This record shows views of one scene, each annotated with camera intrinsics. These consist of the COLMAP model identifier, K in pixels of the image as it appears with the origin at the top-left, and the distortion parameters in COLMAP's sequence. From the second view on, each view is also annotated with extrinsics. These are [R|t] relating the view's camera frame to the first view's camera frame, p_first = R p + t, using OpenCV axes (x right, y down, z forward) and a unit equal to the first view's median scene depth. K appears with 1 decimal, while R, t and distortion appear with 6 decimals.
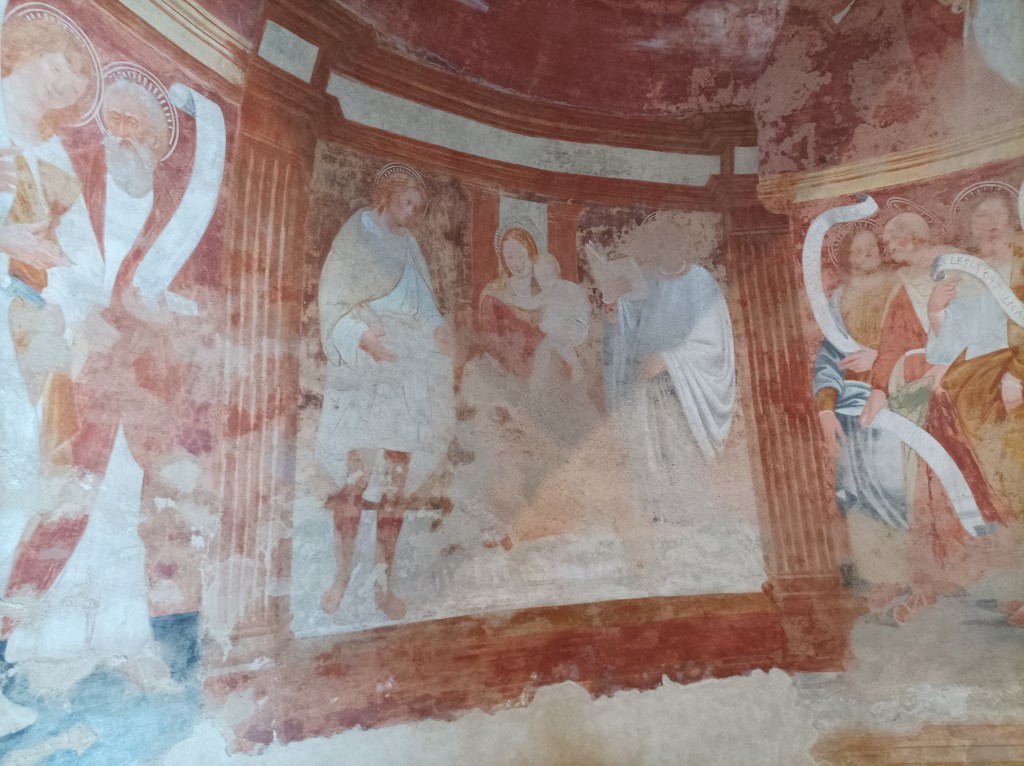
lens RADIAL K [[763.1, 0, 513.3], [0, 763.1, 381.8], [0, 0, 1]] dist [0.026102, -0.013355]
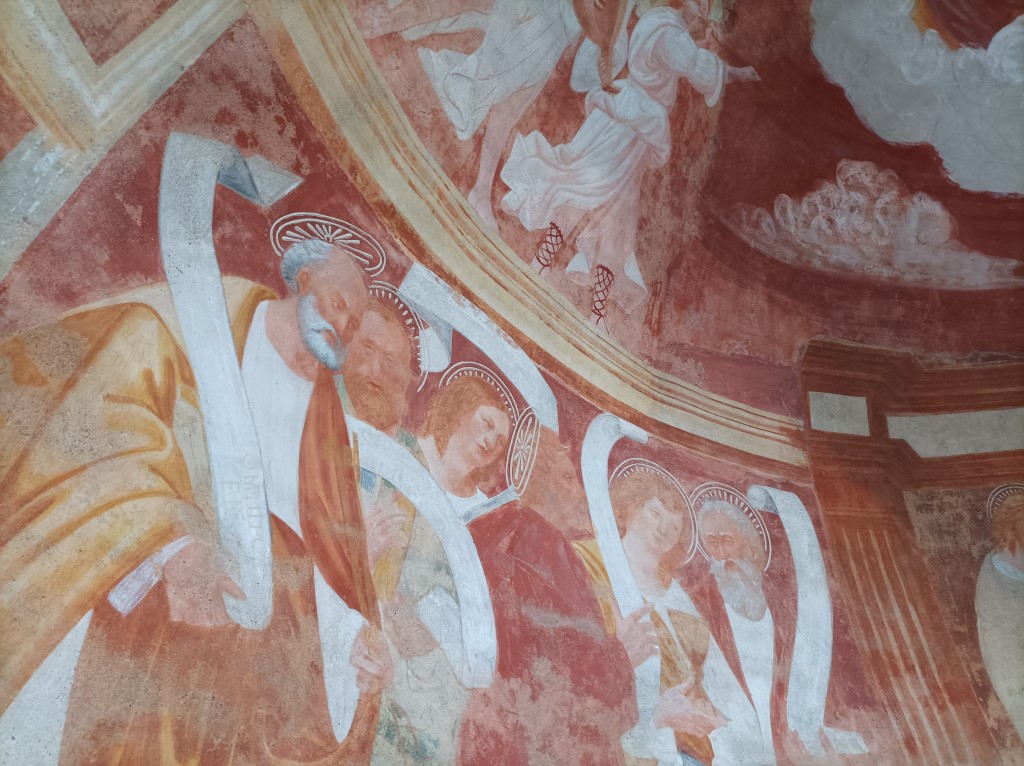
lens RADIAL K [[763.1, 0, 513.8], [0, 763.1, 383.3], [0, 0, 1]] dist [0.026102, -0.013355]
pose [[0.789633, -0.412291, -0.454419, -0.134515], [0.158677, 0.852623, -0.497851, -0.052897], [0.592707, 0.321013, 0.738680, 0.064928]]
